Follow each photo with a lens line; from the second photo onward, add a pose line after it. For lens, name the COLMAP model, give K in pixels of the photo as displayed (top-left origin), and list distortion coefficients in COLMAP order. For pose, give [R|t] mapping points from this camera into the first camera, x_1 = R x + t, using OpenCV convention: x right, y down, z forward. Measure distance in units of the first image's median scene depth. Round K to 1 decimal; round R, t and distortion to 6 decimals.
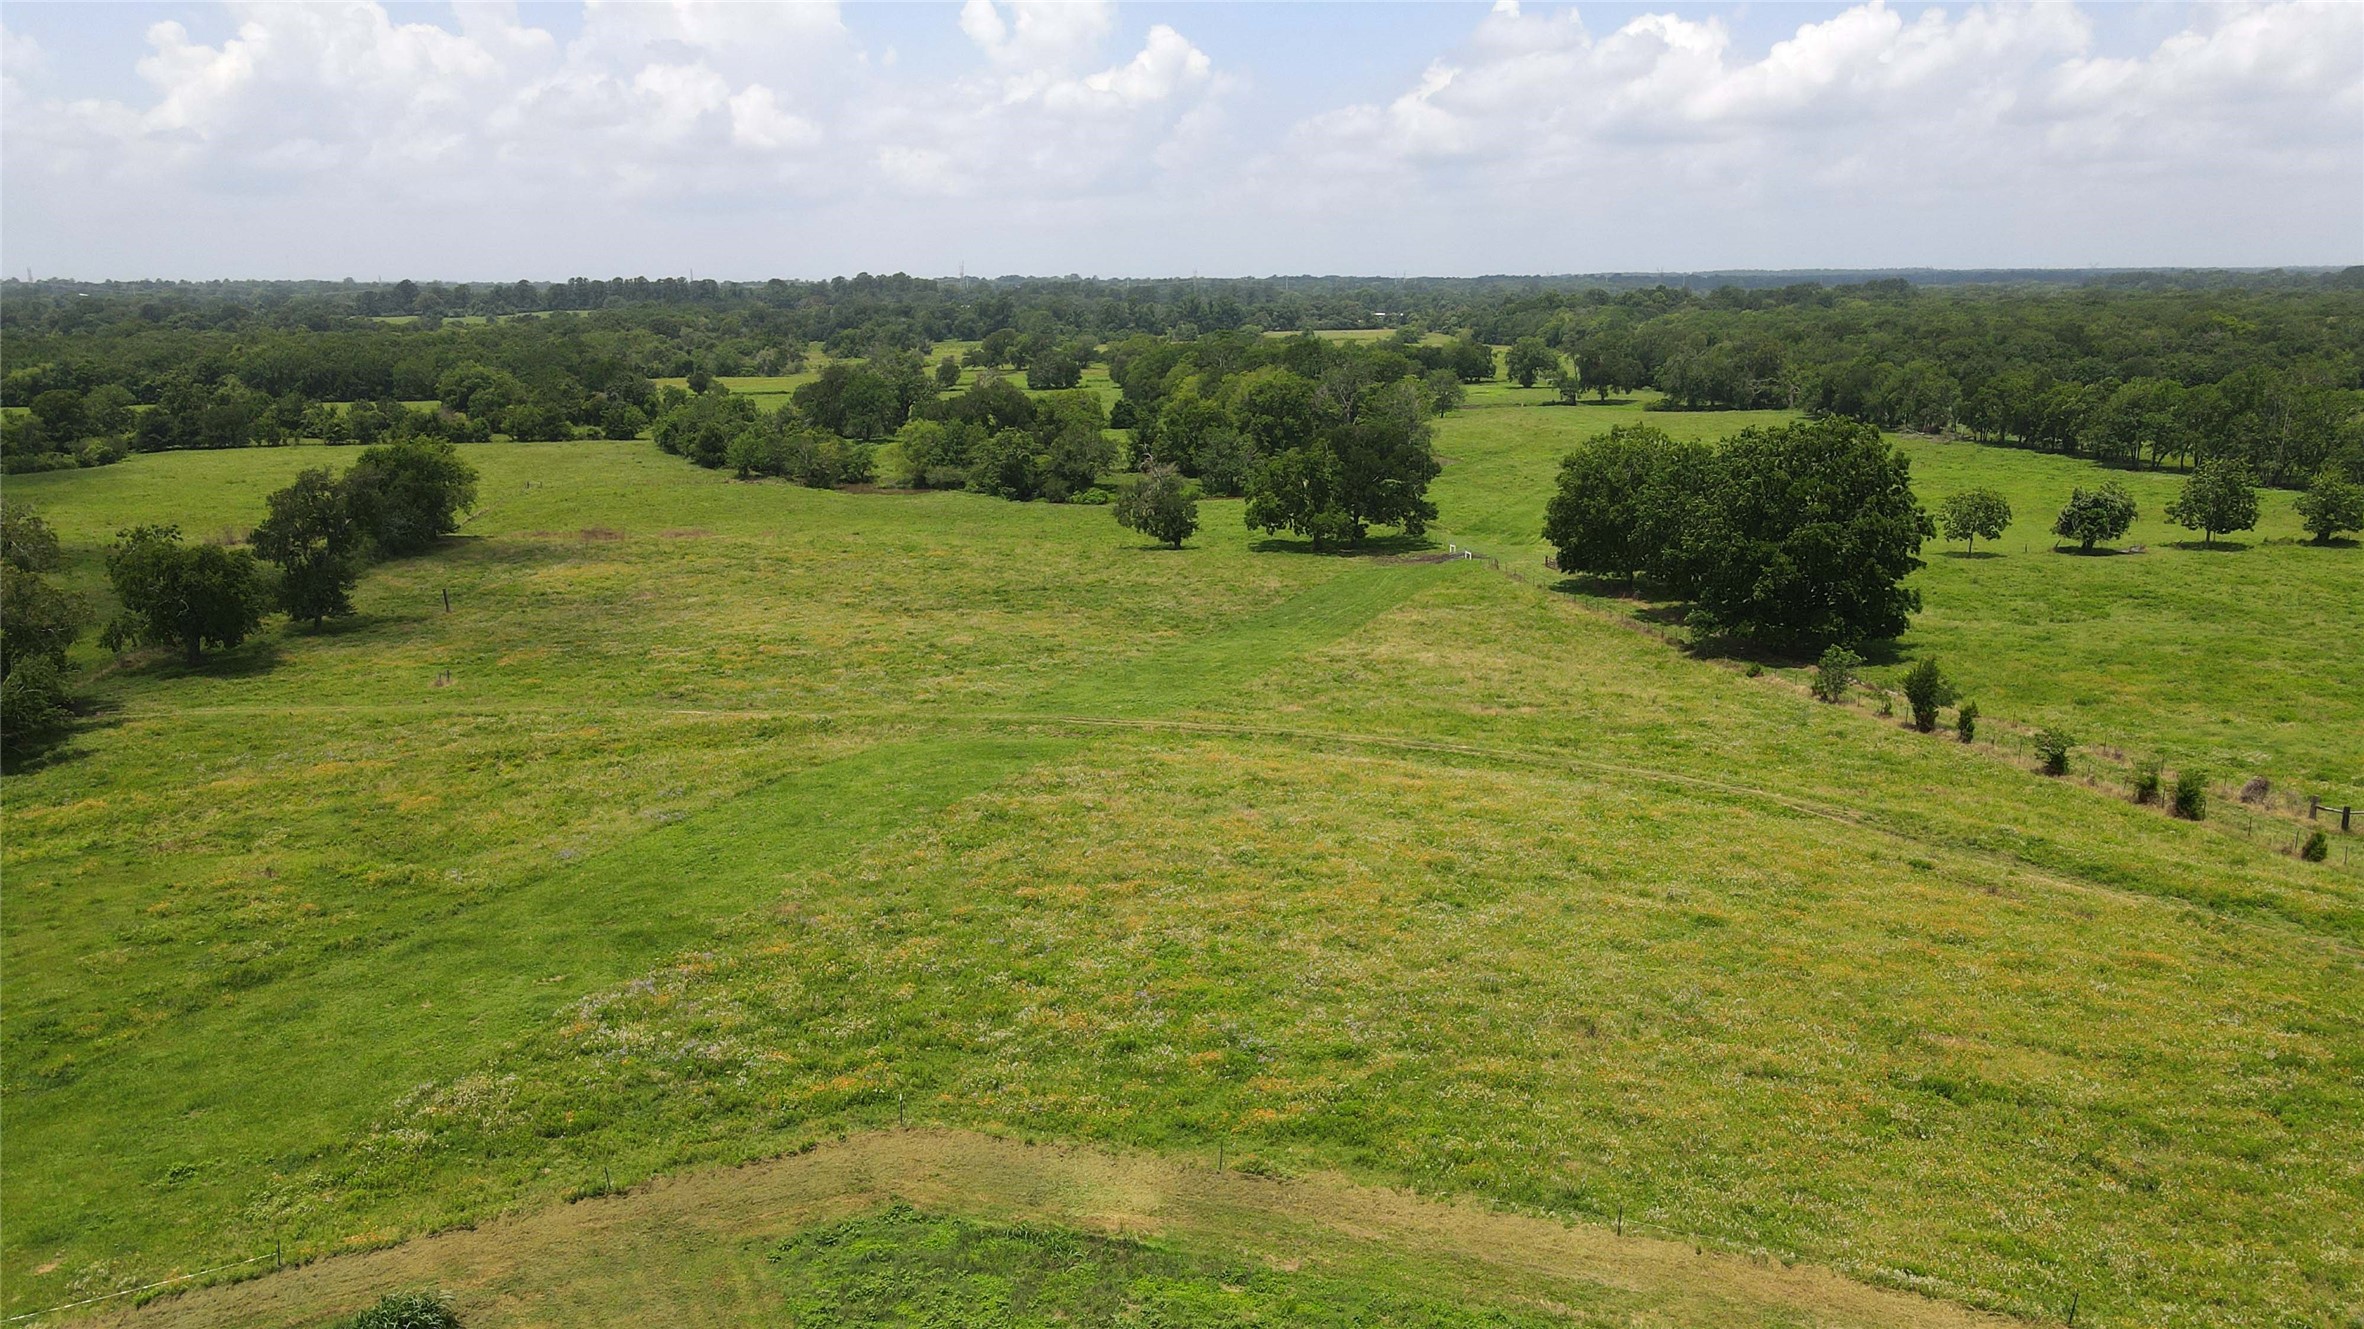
lens RADIAL K [[1738.2, 0, 1205.1], [0, 1738.2, 693.2], [0, 0, 1]] dist [-0.005343, 0.031681]
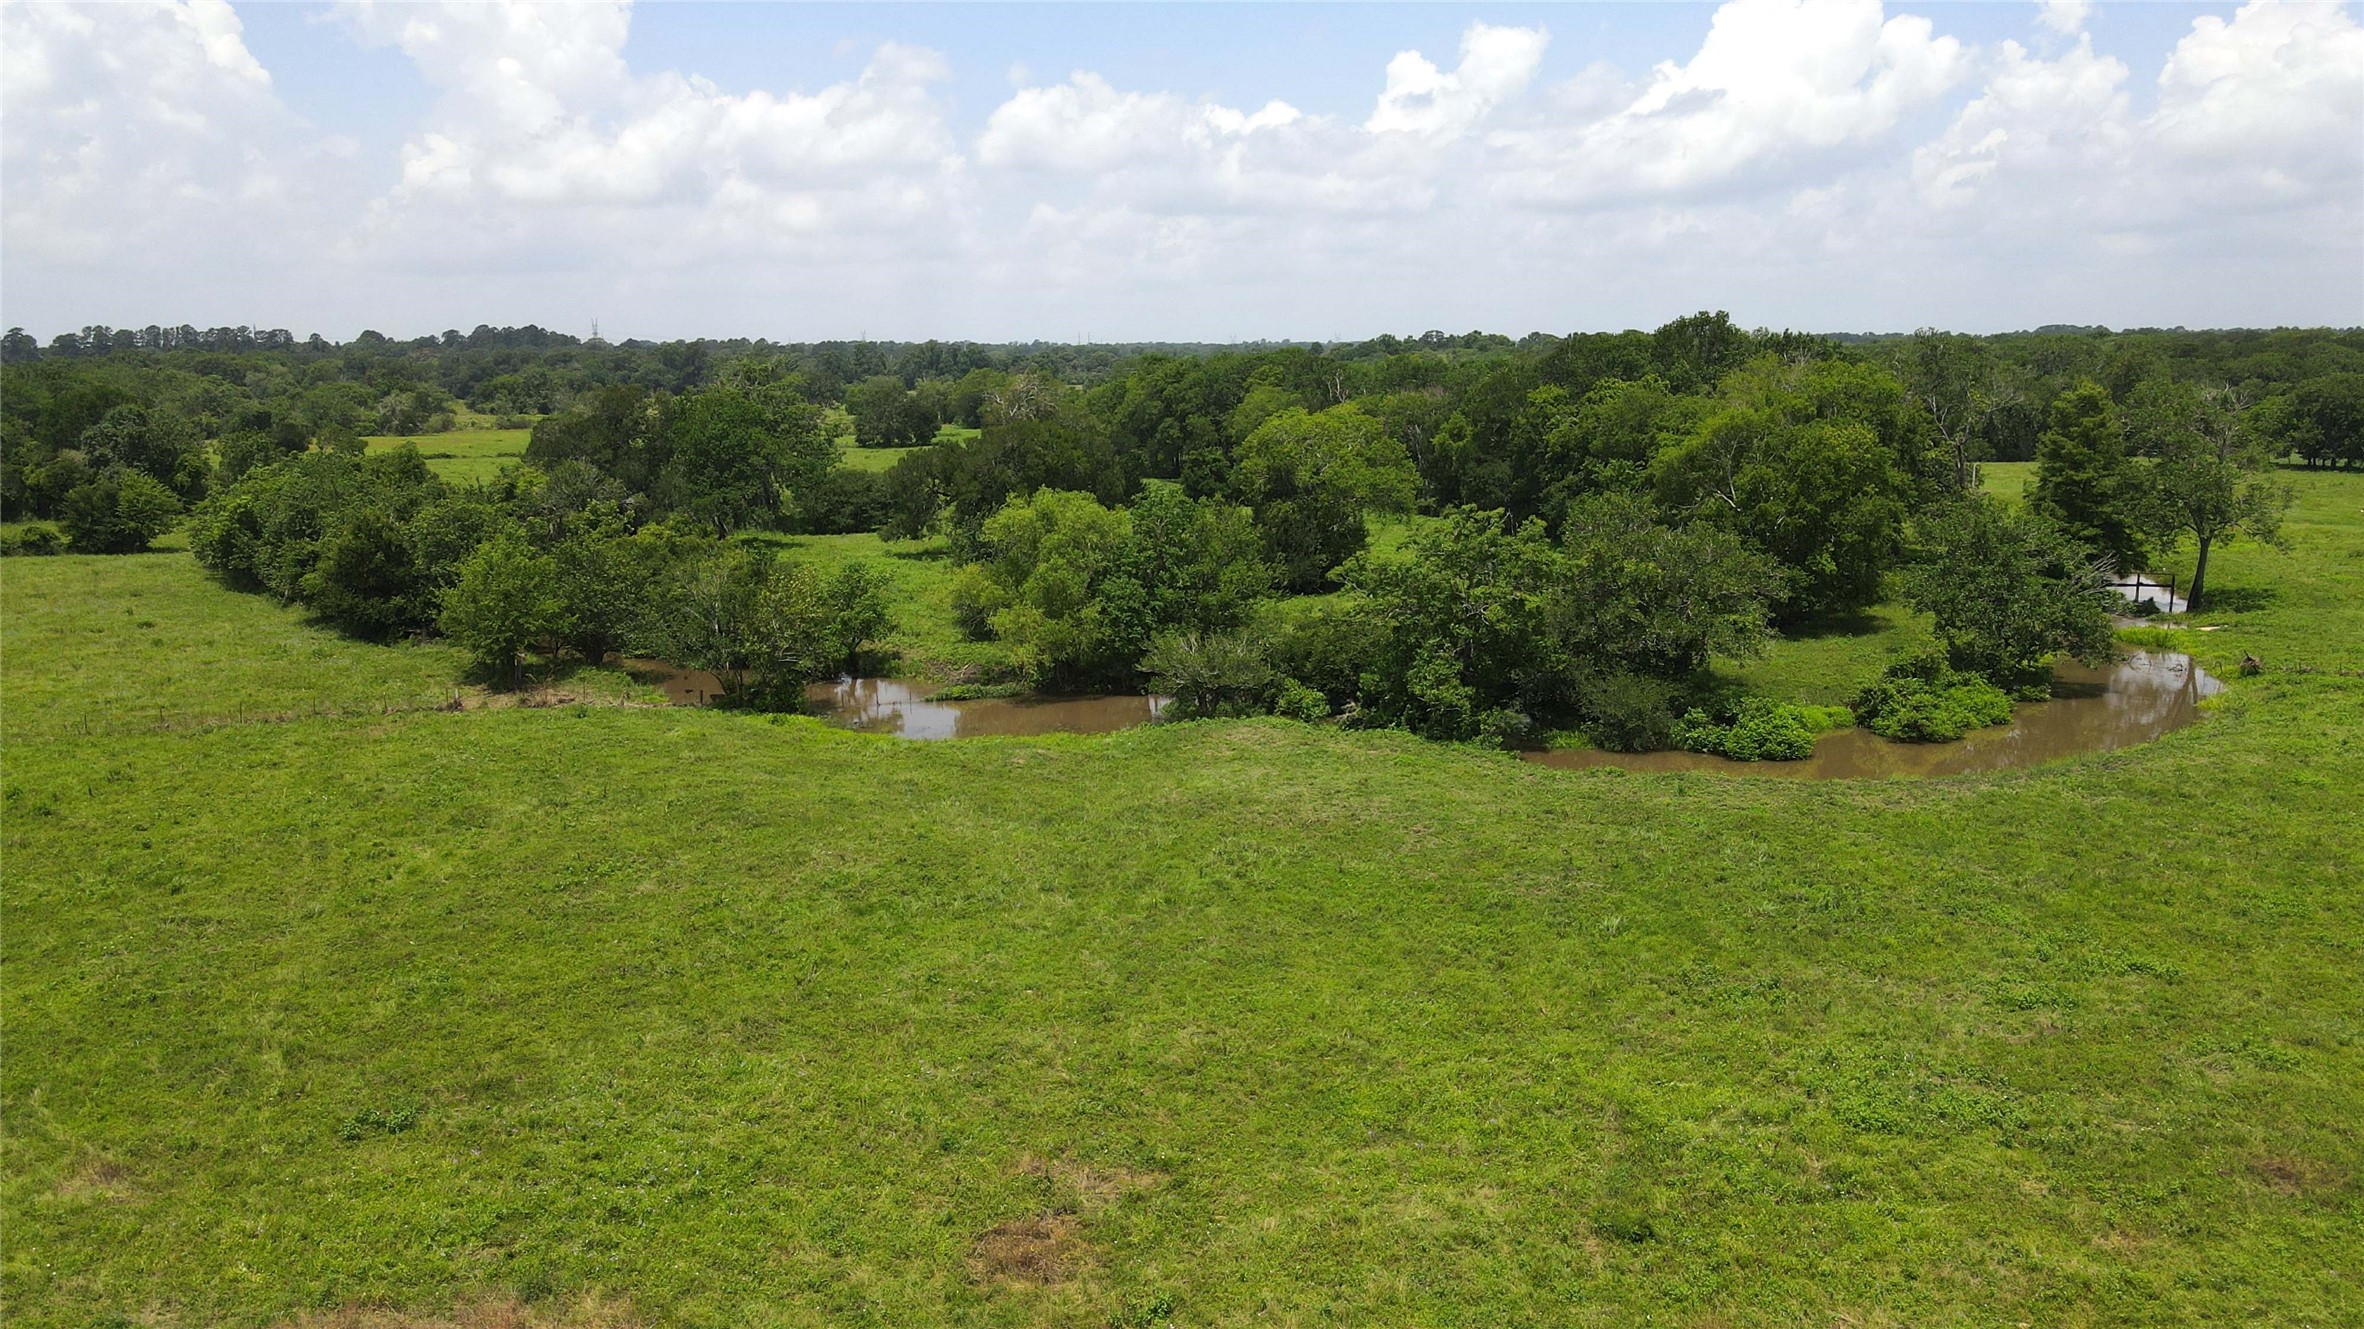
lens RADIAL K [[1738.2, 0, 1194.5], [0, 1738.2, 673.4], [0, 0, 1]] dist [-0.005343, 0.031681]
pose [[0.978146, -0.037318, 0.204544, -0.161034], [0.048108, 0.997686, -0.048035, -0.081279], [-0.202278, 0.056825, 0.977678, 0.518020]]
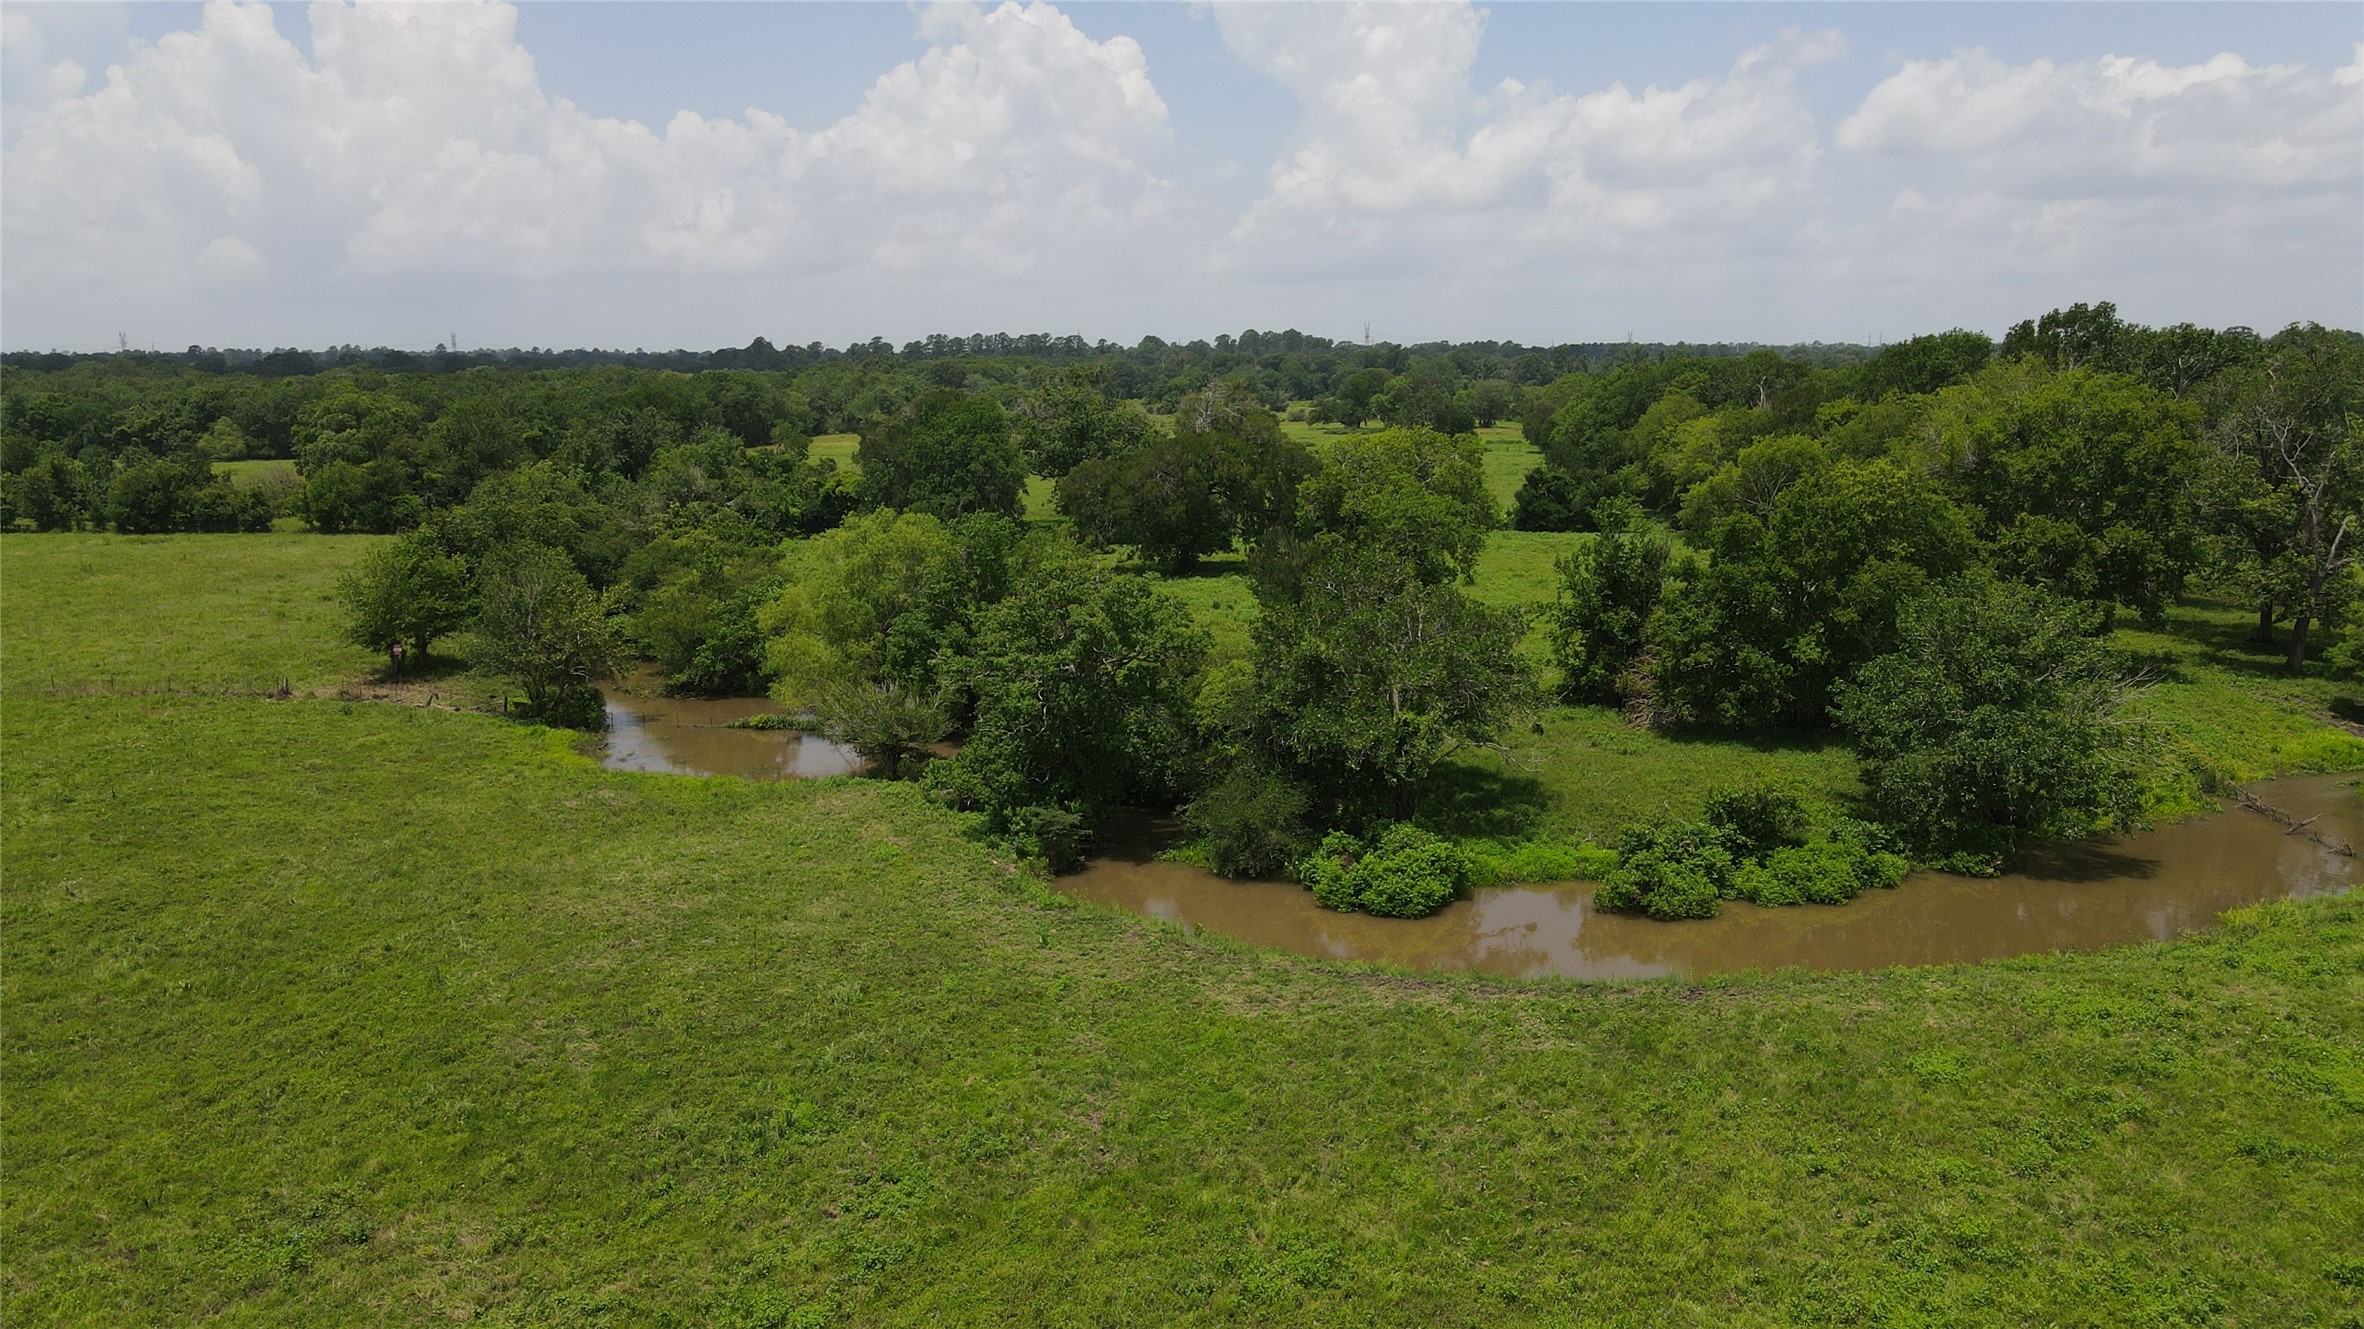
lens RADIAL K [[1738.2, 0, 1192.5], [0, 1738.2, 674.4], [0, 0, 1]] dist [-0.005343, 0.031681]
pose [[0.970520, 0.041727, -0.237382, -0.027260], [-0.054342, 0.997423, -0.046847, -0.090885], [0.234815, 0.058366, 0.970286, 0.554143]]
